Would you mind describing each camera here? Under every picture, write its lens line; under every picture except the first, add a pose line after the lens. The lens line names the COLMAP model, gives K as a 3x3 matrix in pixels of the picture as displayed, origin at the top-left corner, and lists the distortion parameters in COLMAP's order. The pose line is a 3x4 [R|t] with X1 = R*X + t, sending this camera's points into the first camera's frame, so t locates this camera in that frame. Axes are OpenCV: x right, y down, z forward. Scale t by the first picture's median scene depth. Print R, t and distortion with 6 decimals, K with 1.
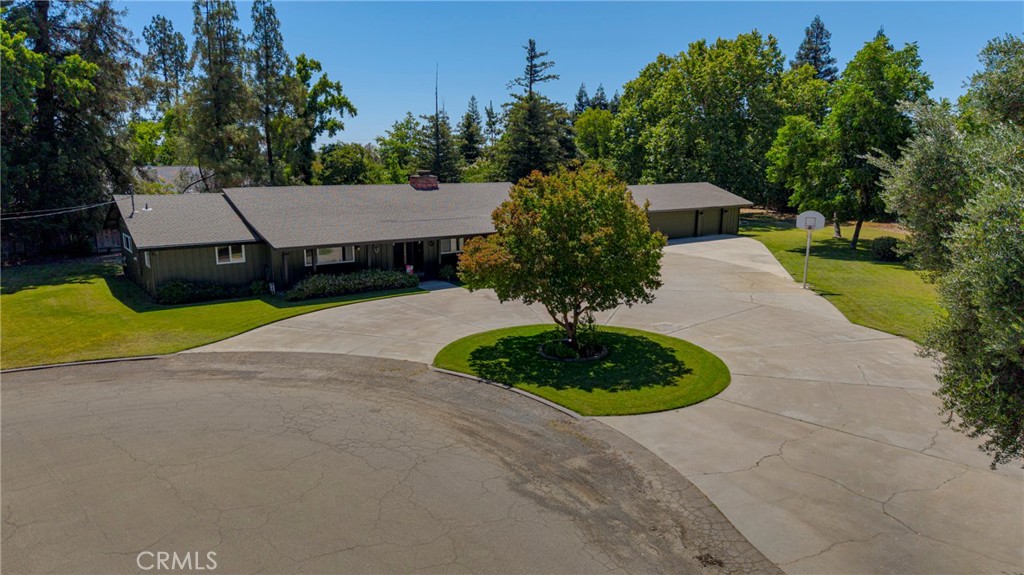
lens RADIAL K [[694.8, 0, 512.0], [0, 694.8, 287.5], [0, 0, 1]] dist [0.021102, -0.003916]
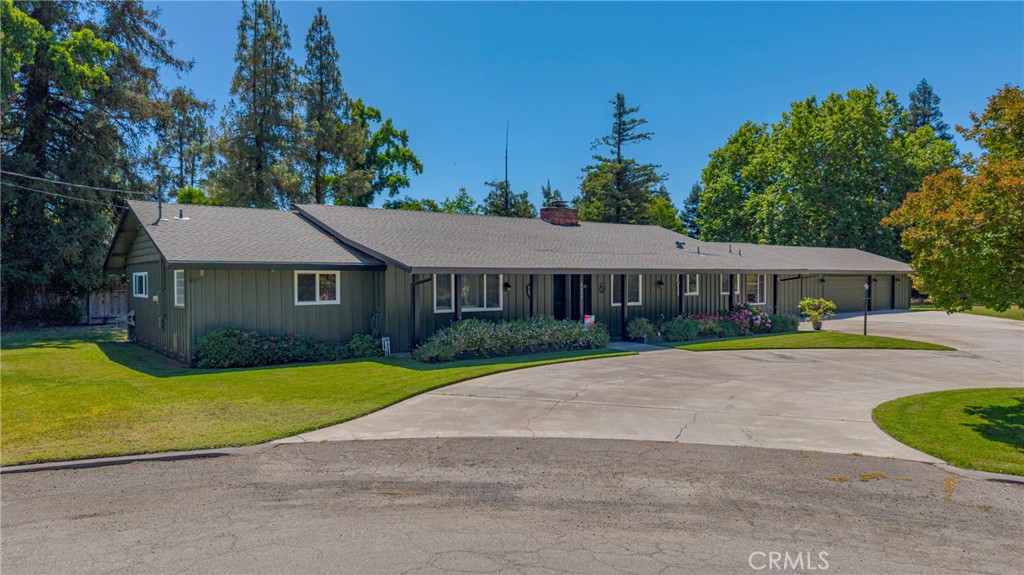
lens RADIAL K [[689.4, 0, 512.0], [0, 689.4, 287.5], [0, 0, 1]] dist [0.052497, -0.055758]
pose [[0.999879, -0.006822, 0.013979, -0.134741], [0.009135, 0.984922, -0.172760, 0.029837], [-0.012589, 0.172866, 0.984865, 0.227243]]
